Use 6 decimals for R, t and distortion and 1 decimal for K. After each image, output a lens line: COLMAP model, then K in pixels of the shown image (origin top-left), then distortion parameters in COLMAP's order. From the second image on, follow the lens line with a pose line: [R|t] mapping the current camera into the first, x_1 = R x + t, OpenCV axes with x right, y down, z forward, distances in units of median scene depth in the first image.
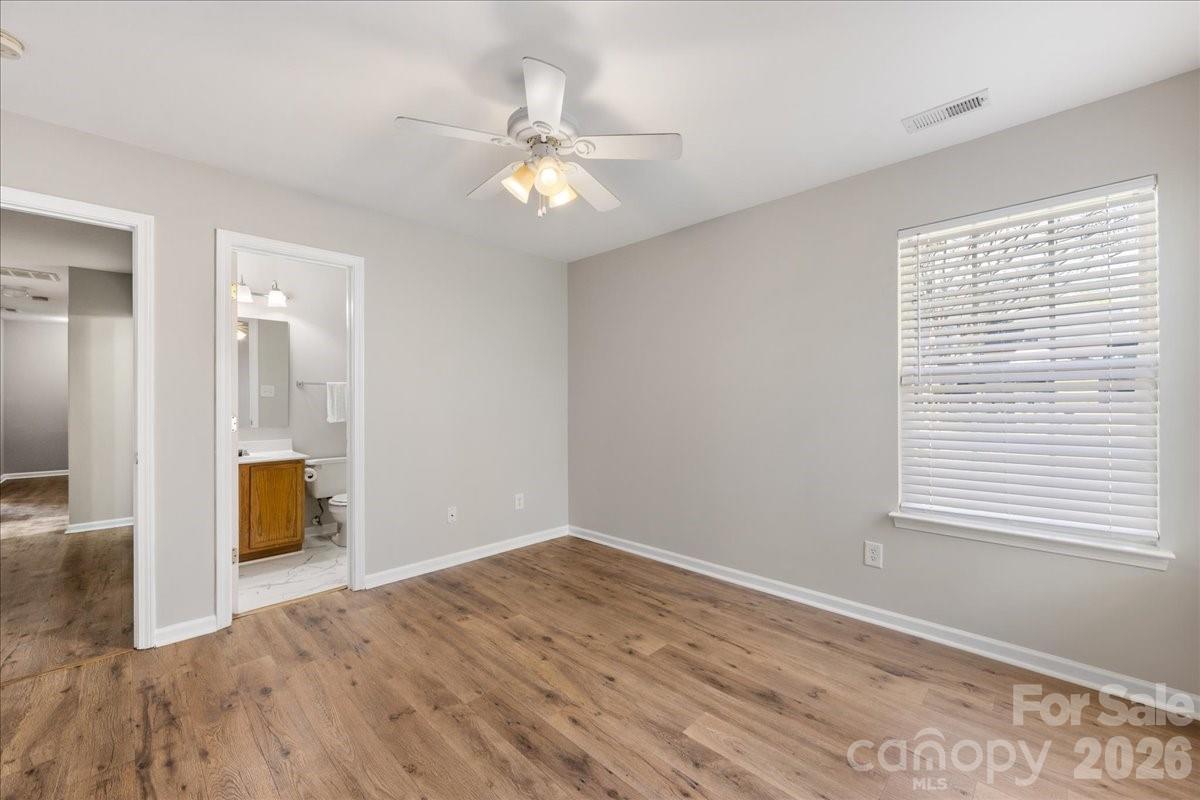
lens RADIAL K [[471.7, 0, 601.7], [0, 471.7, 393.9], [0, 0, 1]] dist [-0.000922, -0.001131]
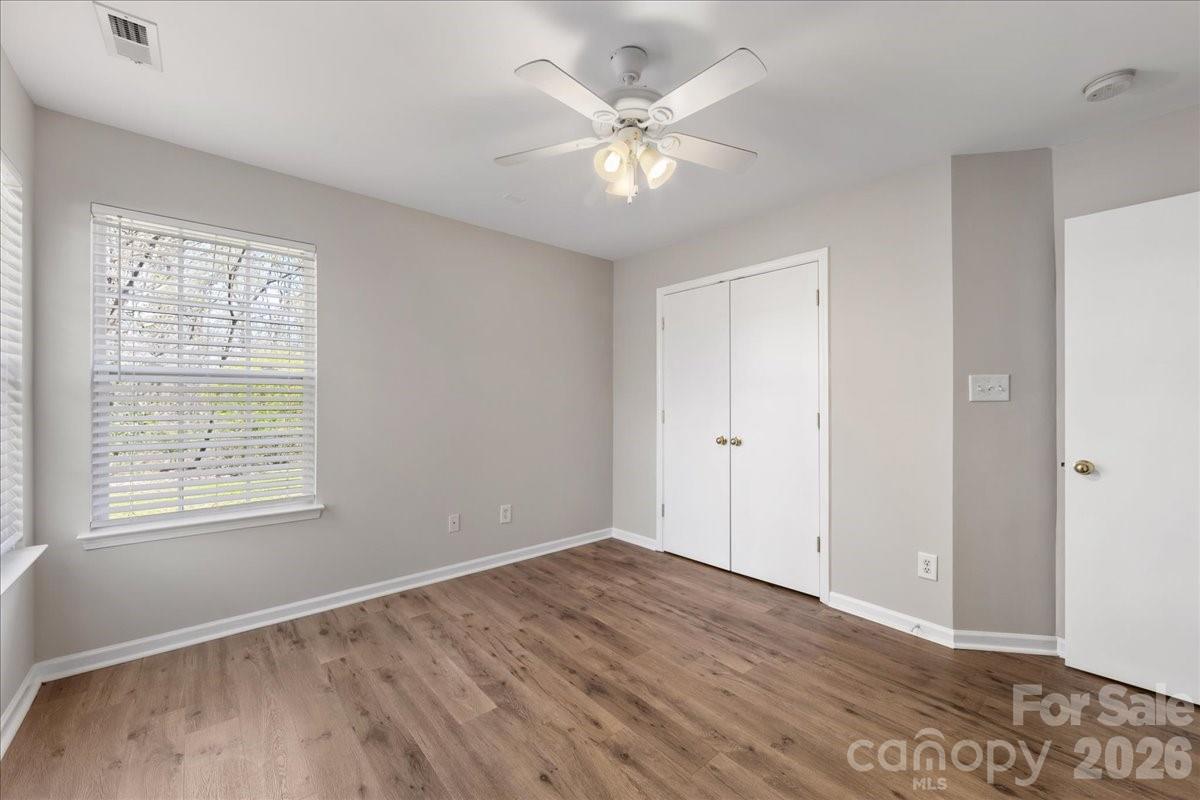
lens RADIAL K [[471.7, 0, 599.1], [0, 471.7, 394.0], [0, 0, 1]] dist [-0.000922, -0.001131]
pose [[-0.996478, 0.001289, 0.083847, -0.123776], [-0.000378, 0.999803, -0.019864, 0.015240], [-0.083856, -0.019825, -0.996281, 1.677677]]
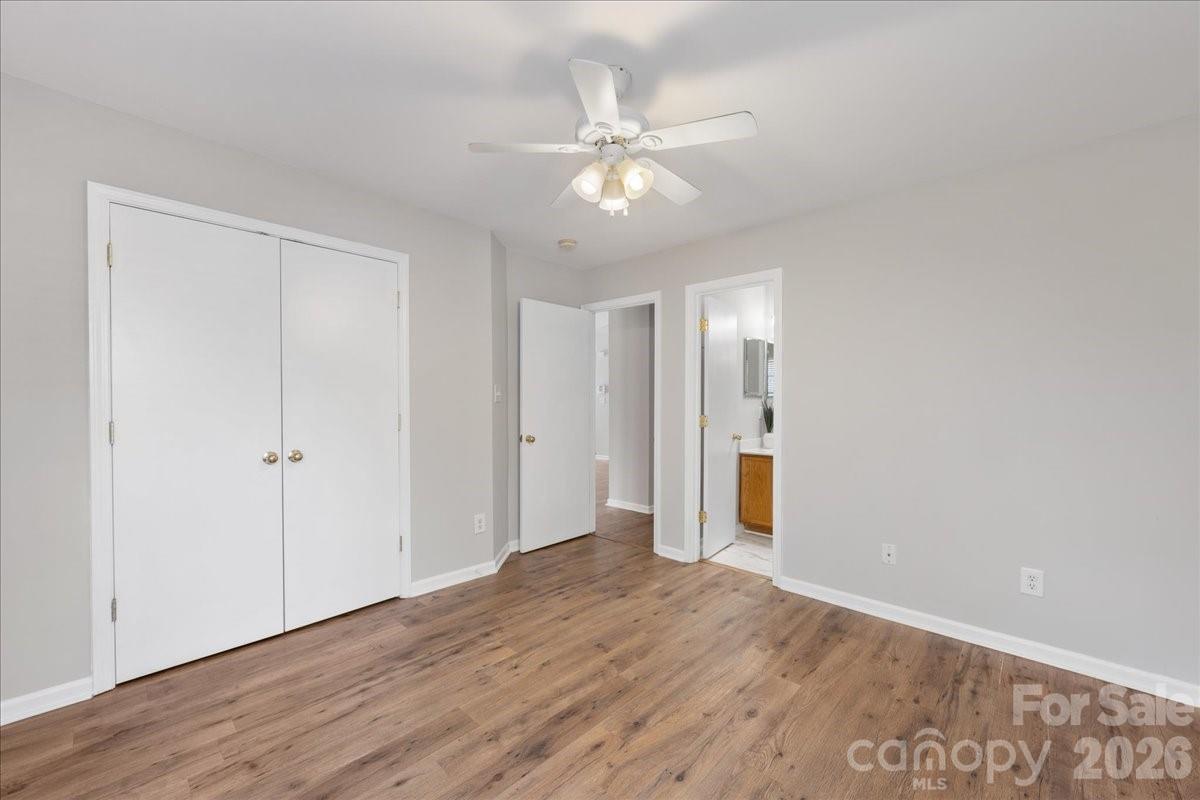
lens RADIAL K [[471.7, 0, 596.2], [0, 471.7, 397.2], [0, 0, 1]] dist [-0.000922, -0.001131]
pose [[0.019366, -0.004909, -0.999800, 0.744473], [0.001269, 0.999987, -0.004885, 0.000197], [0.999812, -0.001174, 0.019372, 0.820134]]
